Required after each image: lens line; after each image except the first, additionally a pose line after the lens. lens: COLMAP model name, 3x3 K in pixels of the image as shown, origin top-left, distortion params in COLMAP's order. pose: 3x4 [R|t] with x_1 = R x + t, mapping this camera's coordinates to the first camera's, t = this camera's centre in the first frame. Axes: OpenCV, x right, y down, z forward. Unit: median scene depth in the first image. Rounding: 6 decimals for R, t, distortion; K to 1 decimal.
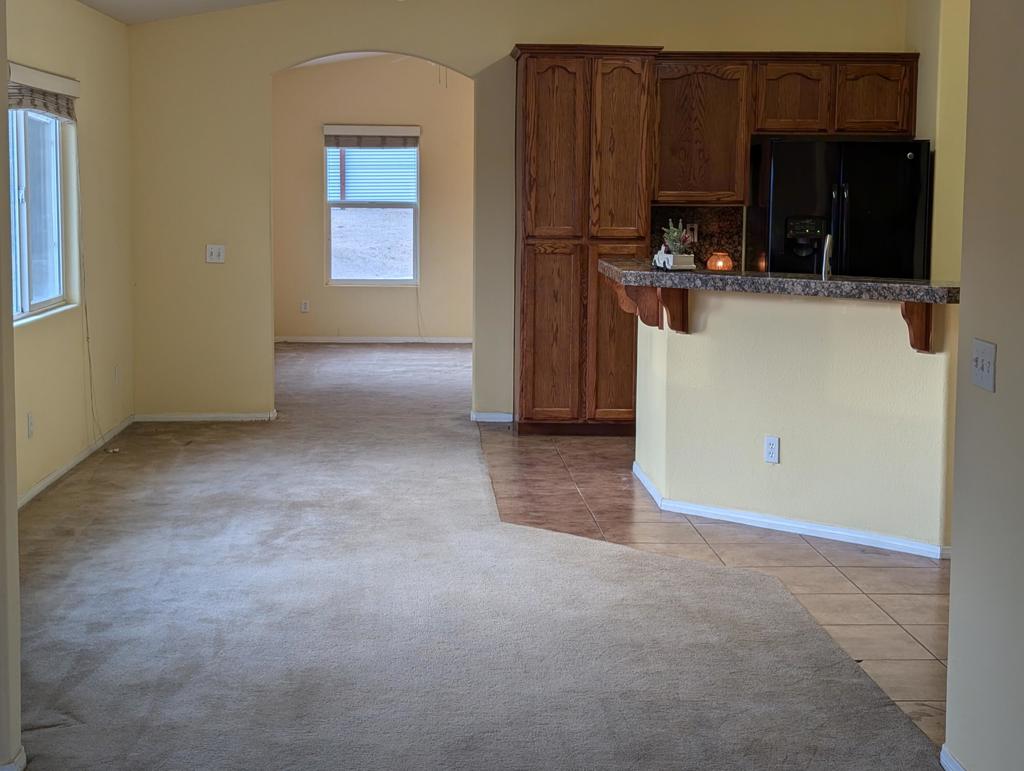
lens RADIAL K [[1698.7, 0, 502.1], [0, 1698.7, 375.7], [0, 0, 1]] dist [0.129228, 0.000000]
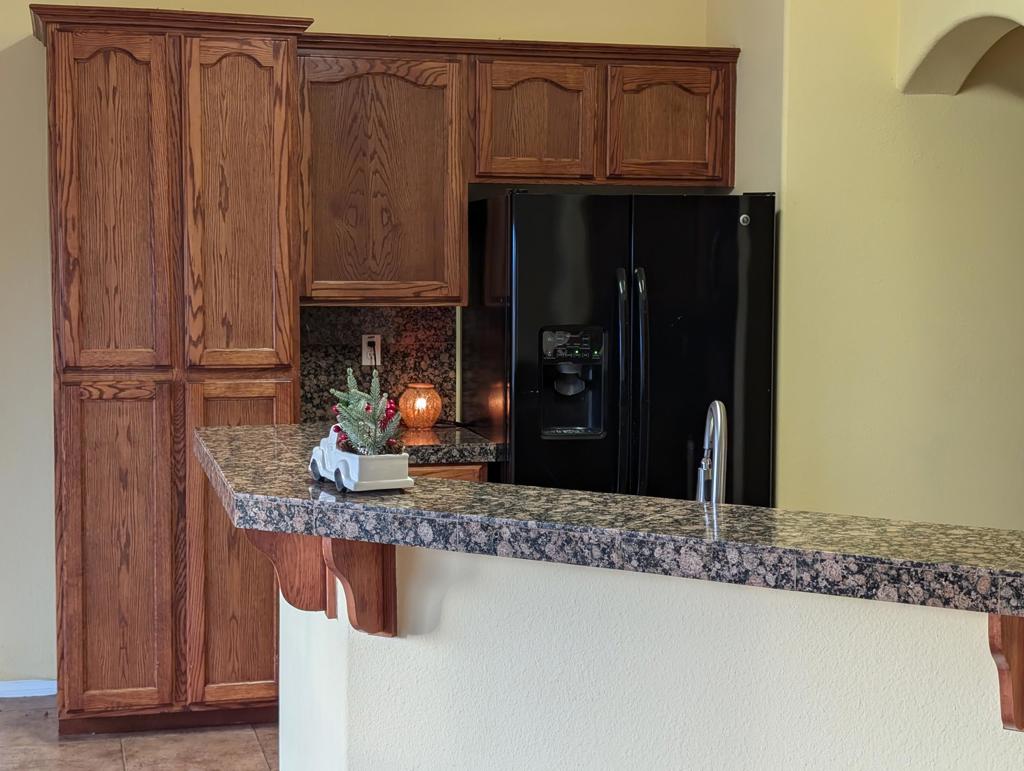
lens RADIAL K [[1698.7, 0, 506.2], [0, 1698.7, 395.4], [0, 0, 1]] dist [0.129228, 0.000000]
pose [[0.978215, -0.022143, 0.206412, 0.038662], [0.027417, 0.999366, -0.022727, -0.057382], [-0.205778, 0.027891, 0.978201, 0.449237]]
